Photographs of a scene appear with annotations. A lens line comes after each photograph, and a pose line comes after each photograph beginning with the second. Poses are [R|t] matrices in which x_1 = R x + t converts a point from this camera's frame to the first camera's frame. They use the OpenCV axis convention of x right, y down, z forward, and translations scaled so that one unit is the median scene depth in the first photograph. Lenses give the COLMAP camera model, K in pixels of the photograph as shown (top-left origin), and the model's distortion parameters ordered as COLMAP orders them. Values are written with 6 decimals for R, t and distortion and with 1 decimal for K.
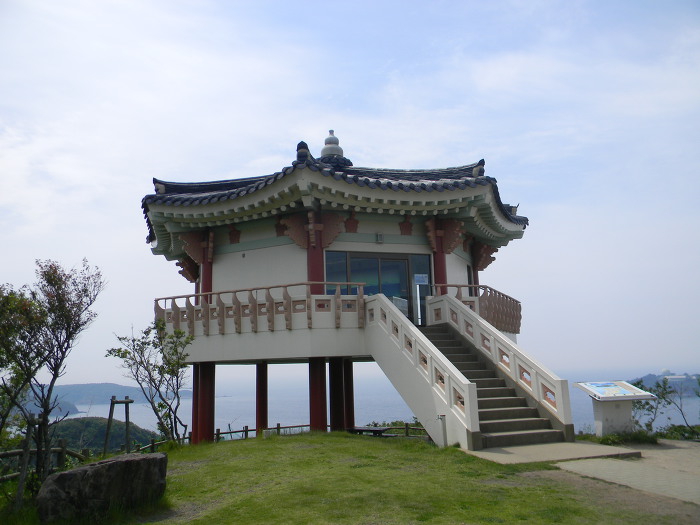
lens RADIAL K [[558.0, 0, 345.7], [0, 558.0, 264.3], [0, 0, 1]] dist [0.002410, -0.017863]
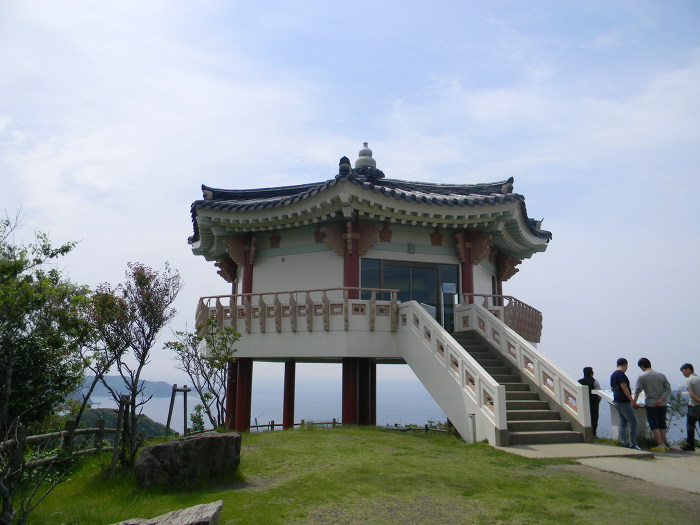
lens RADIAL K [[558.0, 0, 345.7], [0, 558.0, 264.3], [0, 0, 1]] dist [0.002410, -0.017863]
pose [[0.999028, 0.035365, -0.026316, -0.039409], [-0.035485, 0.999362, -0.004083, -0.007630], [0.026155, 0.005013, 0.999645, -0.073732]]
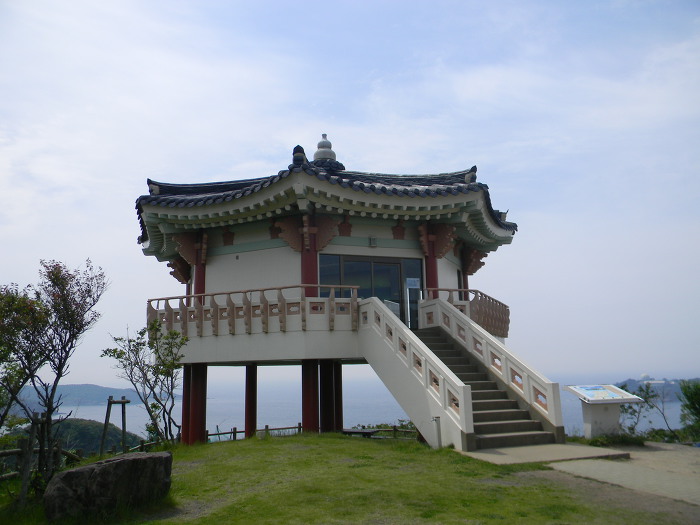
lens RADIAL K [[558.0, 0, 345.7], [0, 558.0, 264.3], [0, 0, 1]] dist [0.002410, -0.017863]
pose [[0.999549, 0.012446, 0.027341, -0.016934], [-0.012314, 0.999912, -0.004964, -0.000918], [-0.027400, 0.004625, 0.999614, -0.011403]]
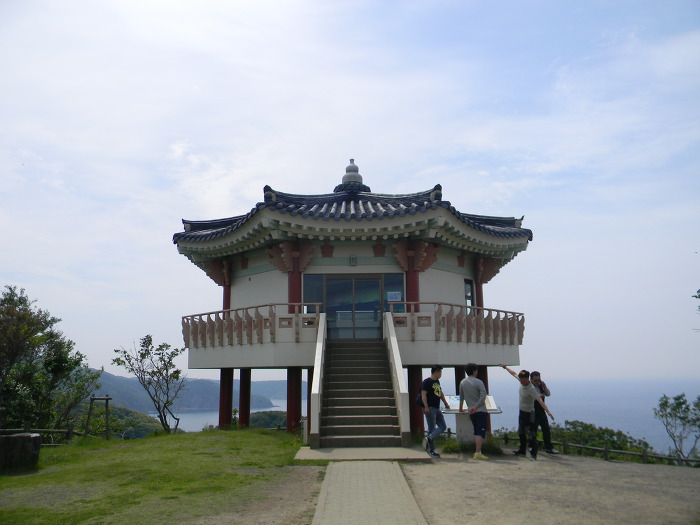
lens RADIAL K [[553.1, 0, 367.7], [0, 553.1, 262.2], [0, 0, 1]] dist [-0.032755, -0.001731]
pose [[0.959054, -0.037514, -0.280727, 0.440255], [0.035540, 0.999295, -0.012121, -0.032489], [0.280984, 0.001648, 0.959711, -0.069330]]
